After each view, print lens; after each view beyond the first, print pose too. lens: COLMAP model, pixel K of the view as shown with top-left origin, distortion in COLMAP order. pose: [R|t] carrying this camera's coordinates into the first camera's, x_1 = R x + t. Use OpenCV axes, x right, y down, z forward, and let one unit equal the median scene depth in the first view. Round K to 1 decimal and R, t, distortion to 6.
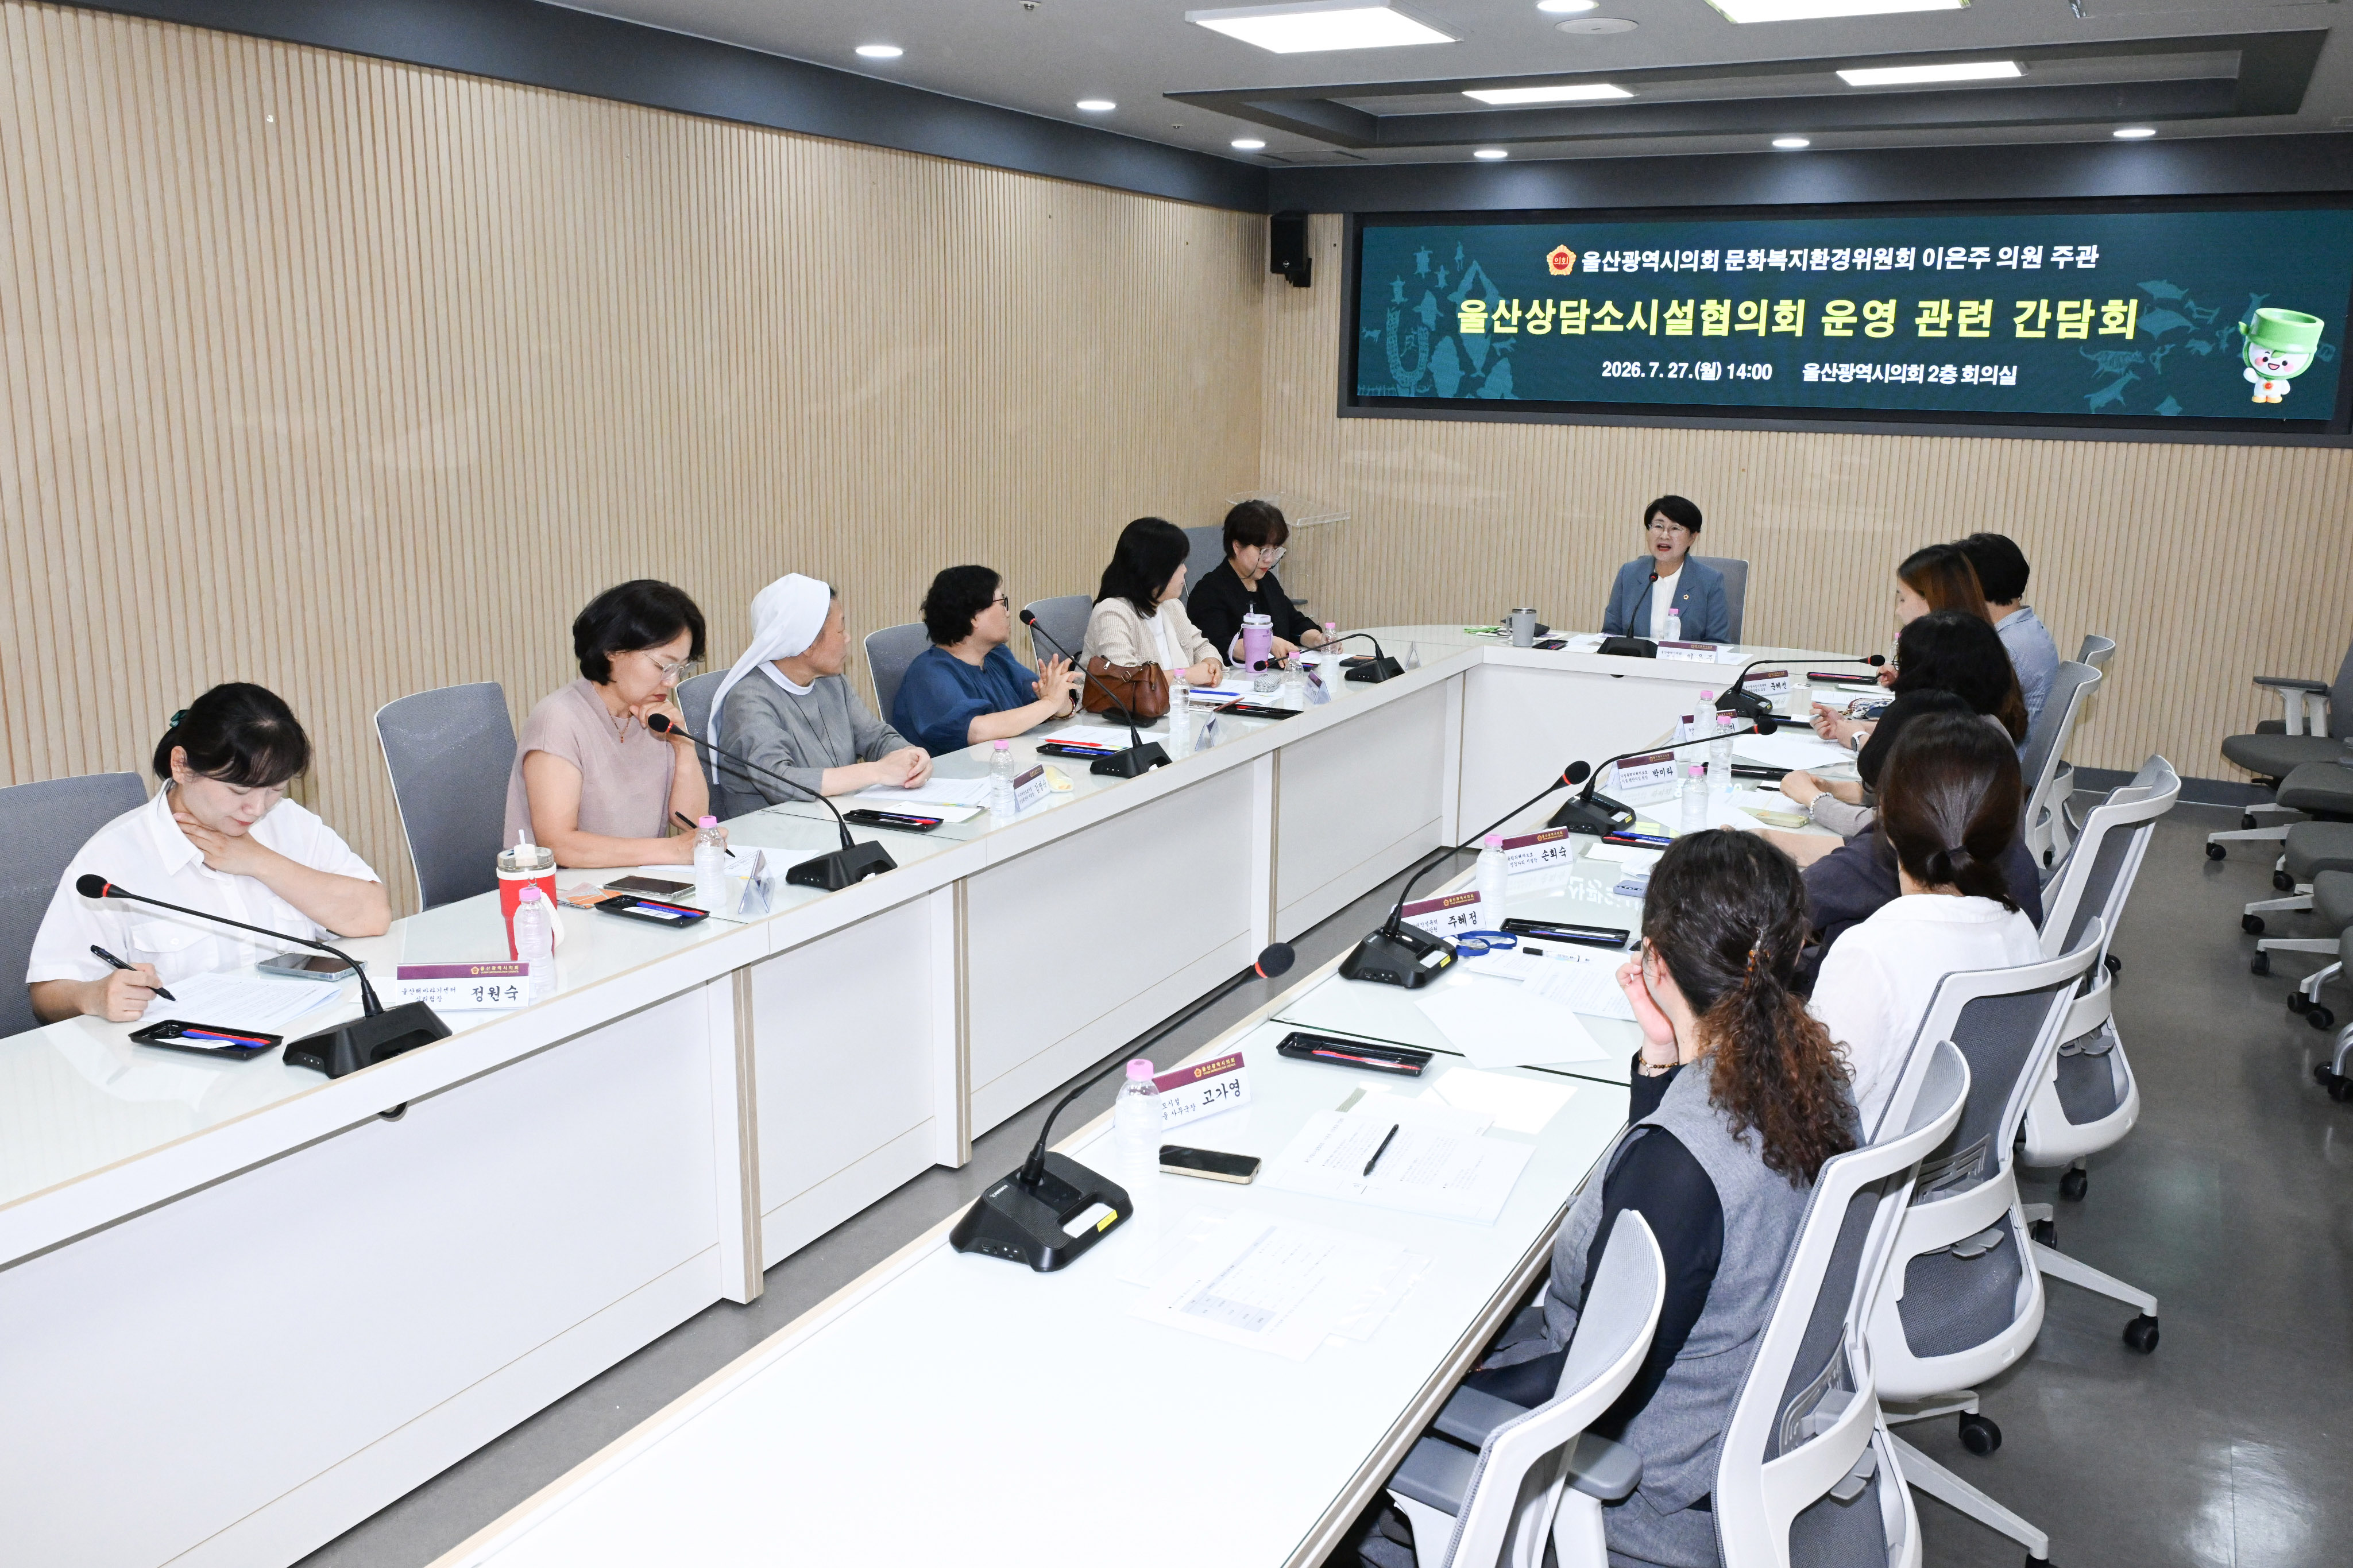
lens RADIAL K [[1890.0, 0, 1182.3], [0, 1890.0, 775.2], [0, 0, 1]] dist [0.009078, -0.016398]
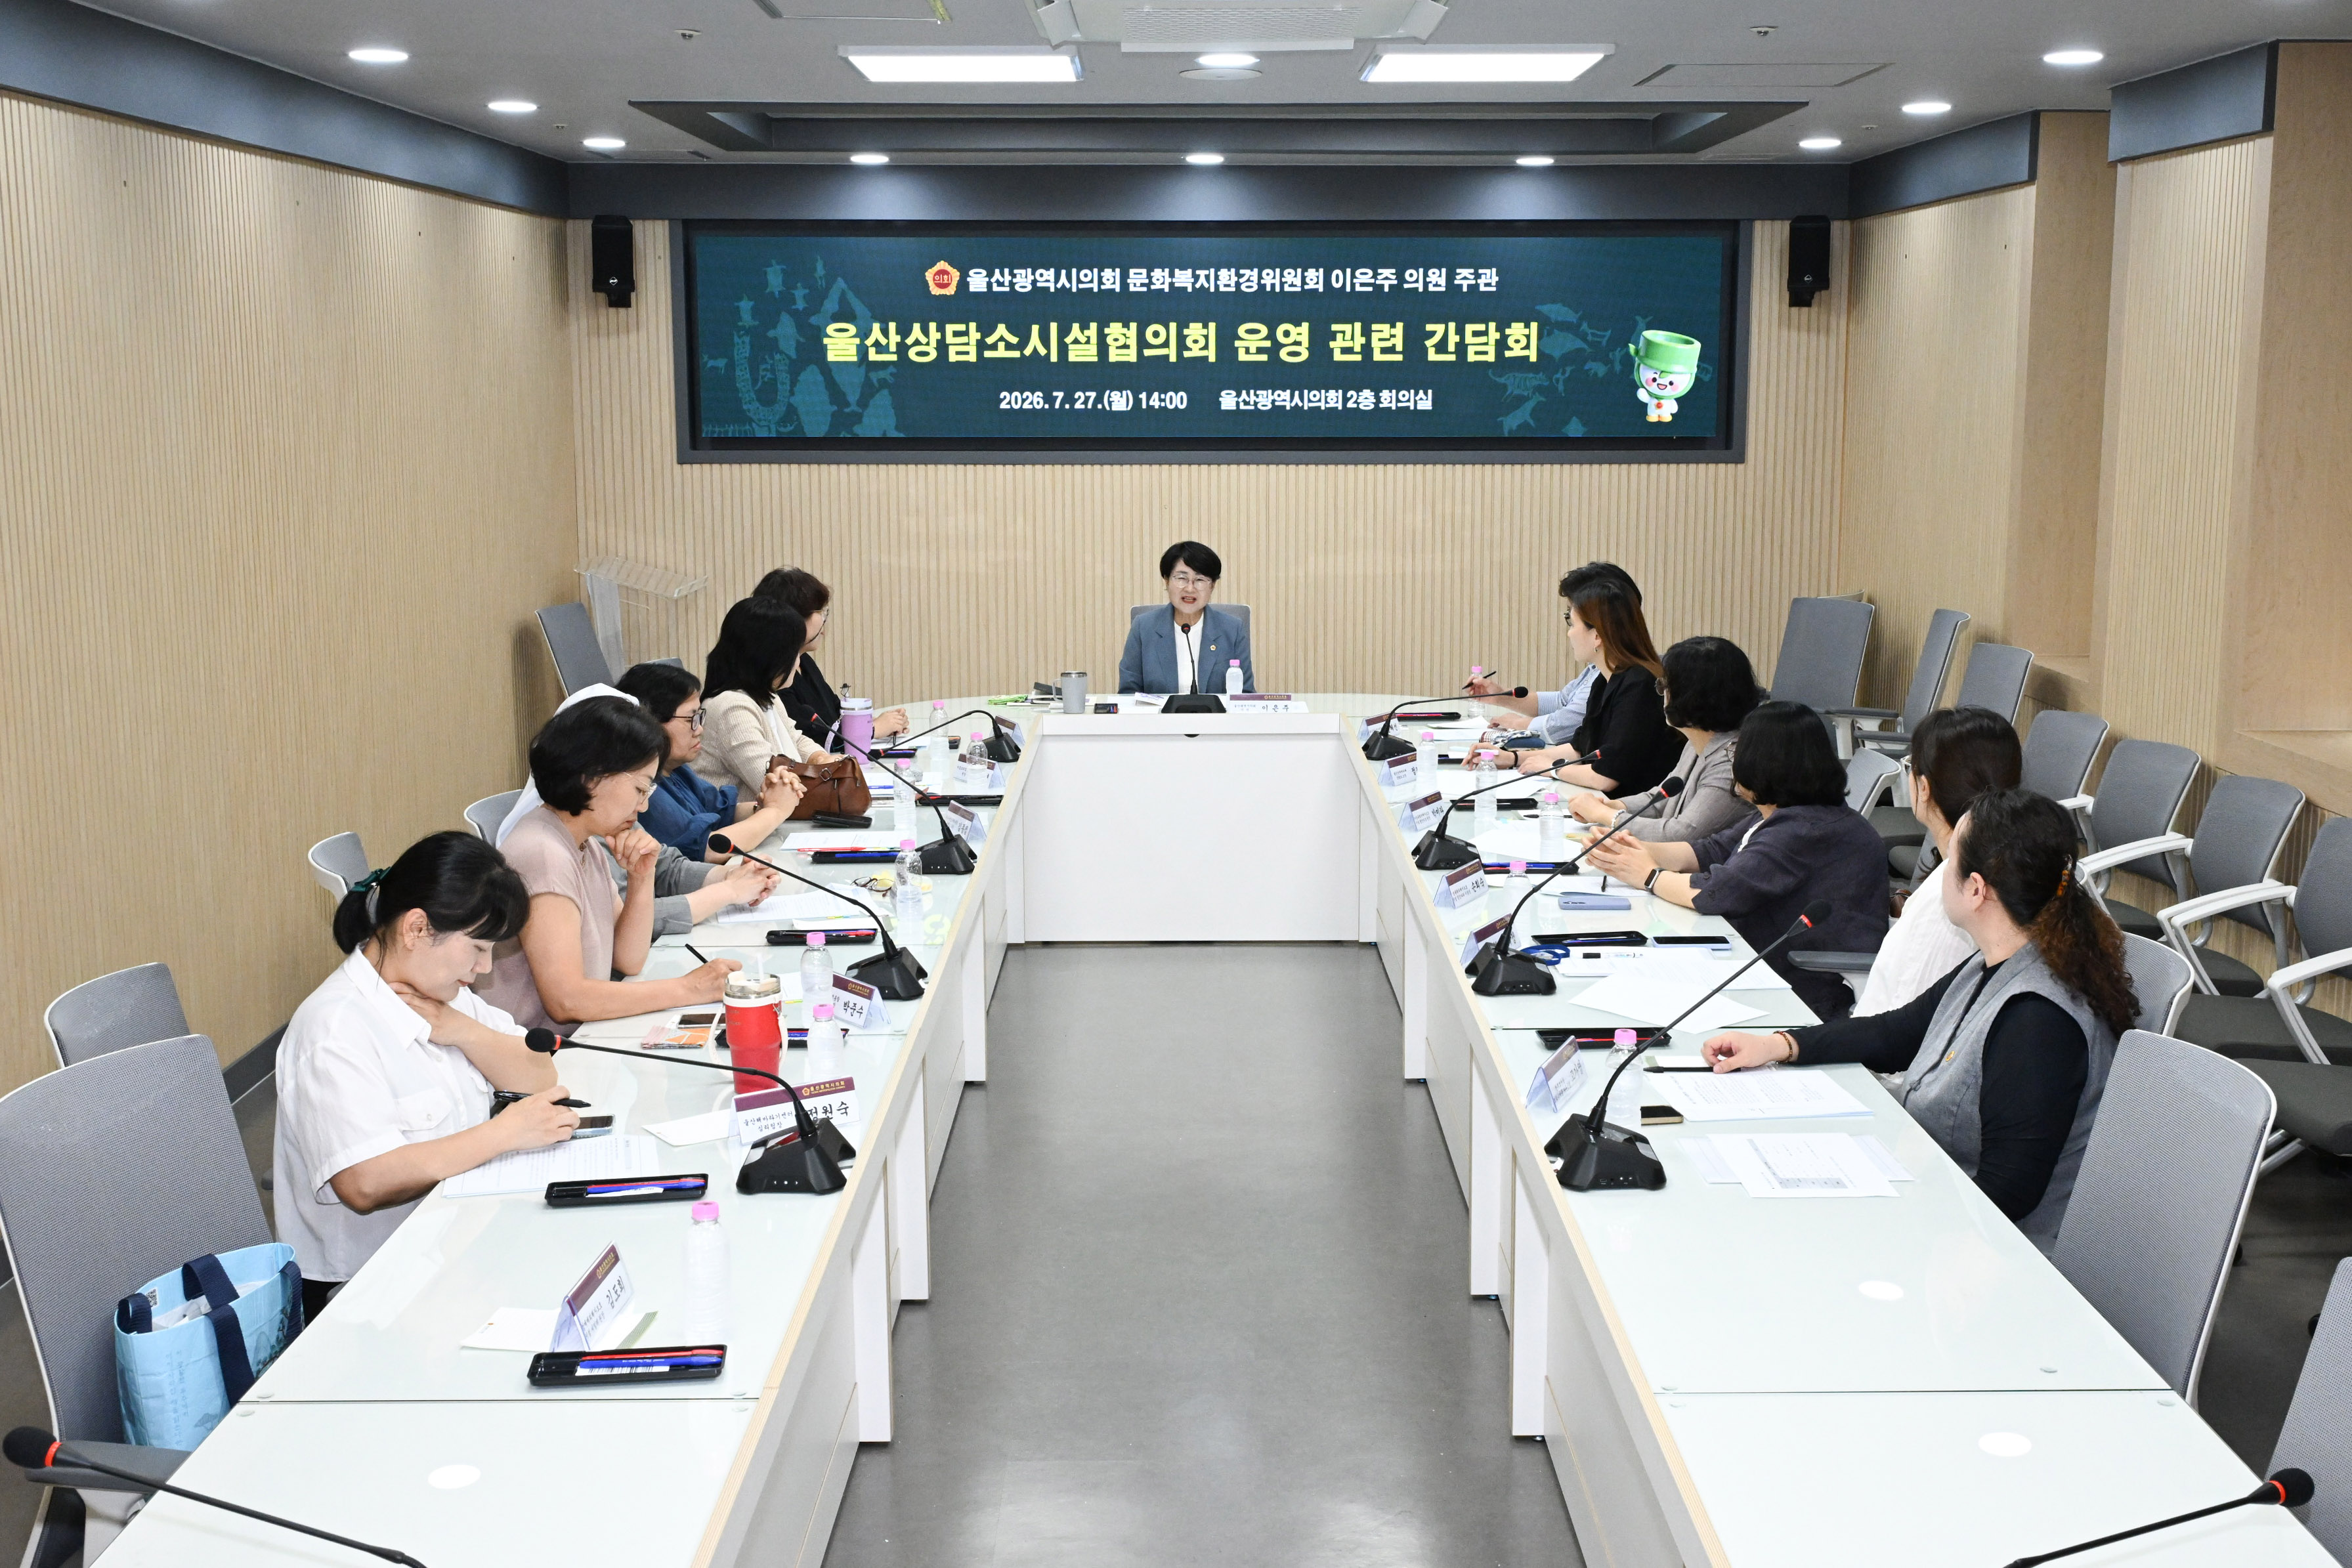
lens RADIAL K [[2589.4, 0, 1195.6], [0, 2589.4, 820.5], [0, 0, 1]] dist [-0.001880, 0.000000]
pose [[0.880850, -0.099421, 0.462838, -0.298391], [0.115829, 0.993244, -0.007084, -0.001275], [-0.459007, 0.059850, 0.886415, -0.107946]]
